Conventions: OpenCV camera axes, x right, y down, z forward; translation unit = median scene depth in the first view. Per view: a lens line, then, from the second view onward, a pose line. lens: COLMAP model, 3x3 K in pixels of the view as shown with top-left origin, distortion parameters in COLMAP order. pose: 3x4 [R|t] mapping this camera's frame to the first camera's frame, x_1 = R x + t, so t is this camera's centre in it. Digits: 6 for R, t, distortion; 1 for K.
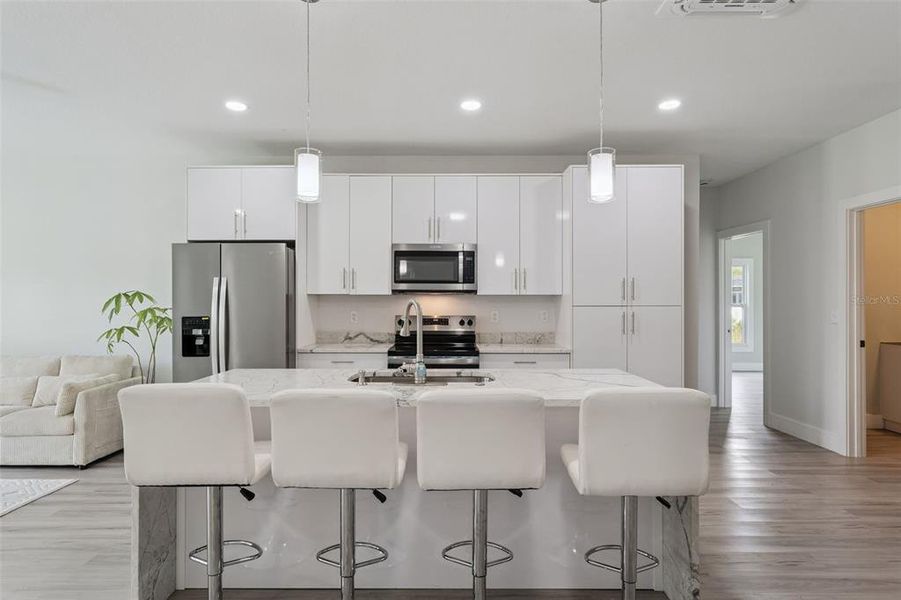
lens RADIAL K [[490.7, 0, 450.4], [0, 490.7, 301.8], [0, 0, 1]] dist [-0.006563, 0.000500]
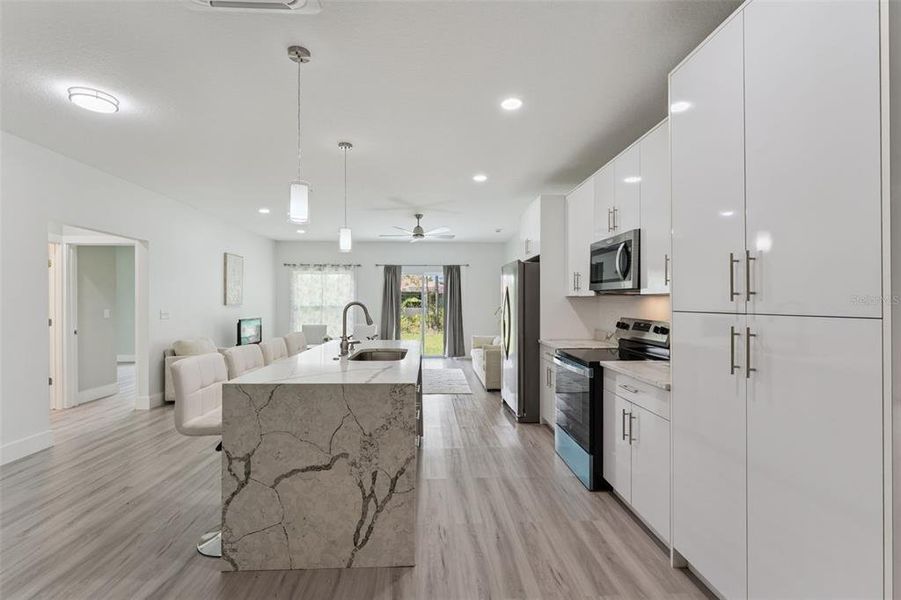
lens RADIAL K [[400.8, 0, 444.5], [0, 400.8, 301.7], [0, 0, 1]] dist [-0.002229, -0.001198]
pose [[0.041398, 0.000622, -0.999143, 0.680348], [0.005120, 0.999987, 0.000835, -0.004665], [0.999130, -0.005150, 0.041394, 0.674153]]
